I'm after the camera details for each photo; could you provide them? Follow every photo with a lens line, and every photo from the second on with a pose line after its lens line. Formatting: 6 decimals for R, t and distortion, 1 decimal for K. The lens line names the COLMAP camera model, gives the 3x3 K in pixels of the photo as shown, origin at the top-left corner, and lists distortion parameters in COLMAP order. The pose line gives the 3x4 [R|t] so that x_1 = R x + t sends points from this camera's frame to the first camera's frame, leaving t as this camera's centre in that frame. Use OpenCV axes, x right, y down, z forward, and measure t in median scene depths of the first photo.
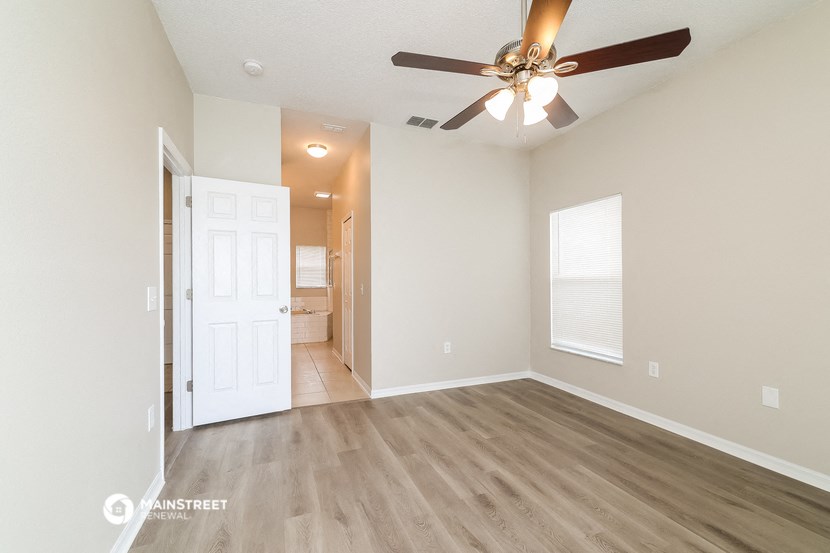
lens RADIAL K [[353.9, 0, 413.1], [0, 353.9, 279.3], [0, 0, 1]] dist [0.000512, 0.000152]
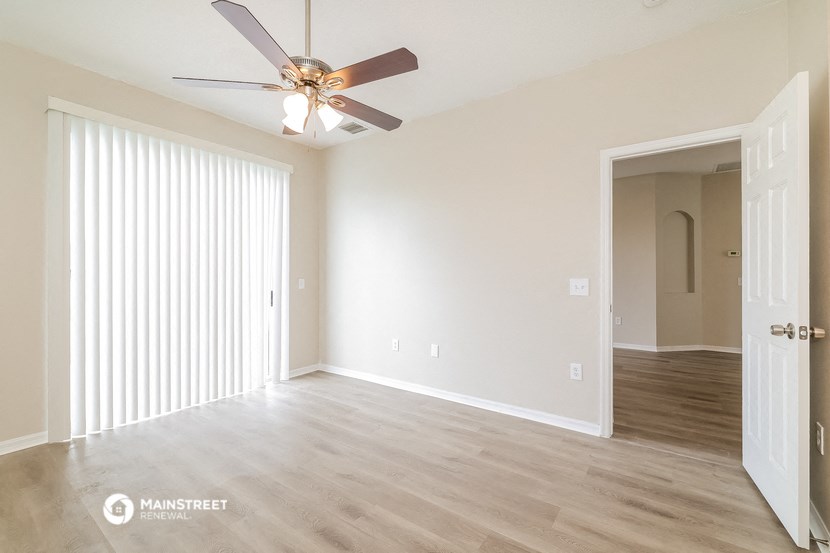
lens RADIAL K [[353.9, 0, 413.1], [0, 353.9, 279.3], [0, 0, 1]] dist [0.000512, 0.000152]
pose [[-0.858995, 0.005540, -0.511955, 0.513497], [0.006534, 0.999979, -0.000142, 0.013484], [0.511943, -0.003467, -0.859012, 1.796454]]
